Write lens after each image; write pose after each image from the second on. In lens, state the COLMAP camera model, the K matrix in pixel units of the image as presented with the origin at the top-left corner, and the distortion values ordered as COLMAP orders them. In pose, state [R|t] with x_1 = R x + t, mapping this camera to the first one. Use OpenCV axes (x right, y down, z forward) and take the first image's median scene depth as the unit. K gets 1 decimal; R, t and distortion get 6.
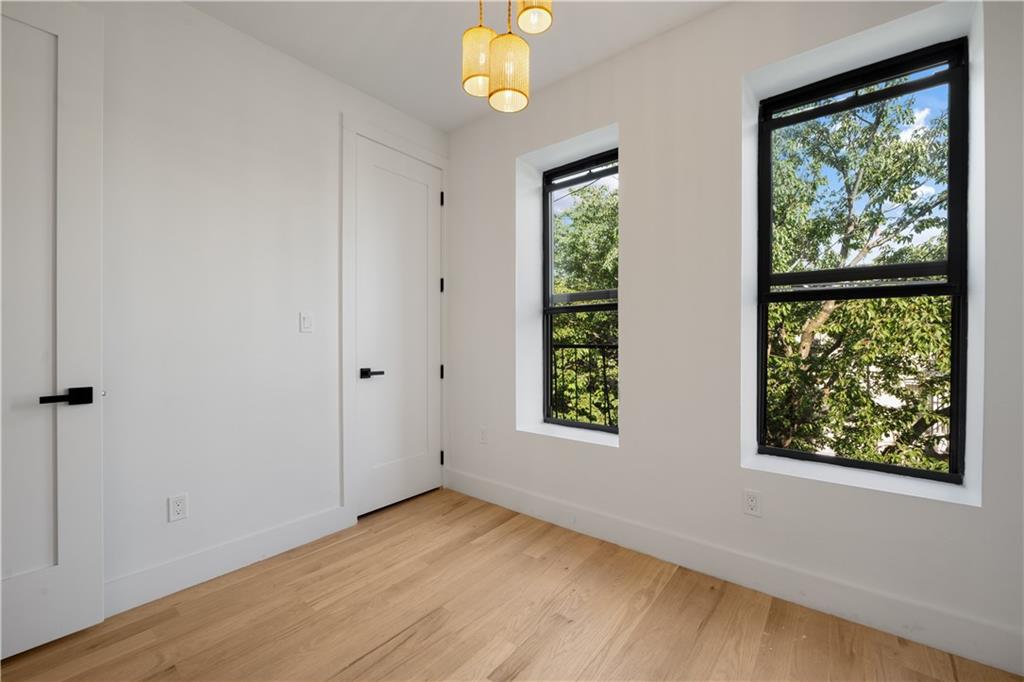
lens RADIAL K [[408.6, 0, 509.8], [0, 408.6, 340.2], [0, 0, 1]] dist [-0.006329, 0.000063]
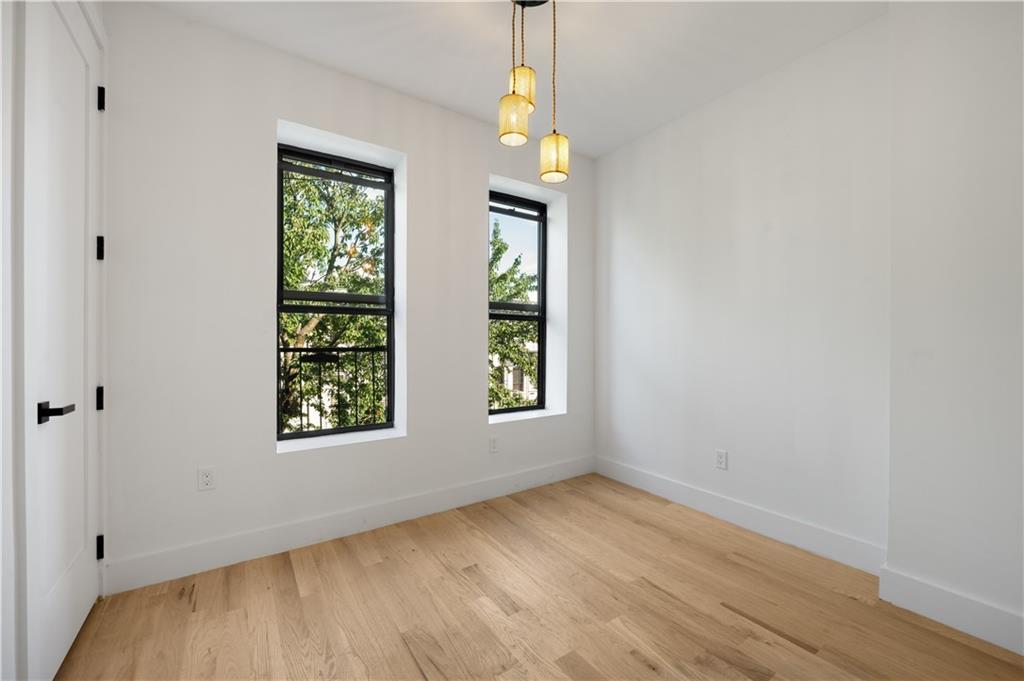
lens RADIAL K [[408.6, 0, 508.9], [0, 408.6, 342.3], [0, 0, 1]] dist [-0.006329, 0.000063]
pose [[0.294046, -0.000292, 0.955791, -0.769291], [0.001758, 0.999998, -0.000235, -0.001526], [-0.955790, 0.001749, 0.294046, 0.393180]]
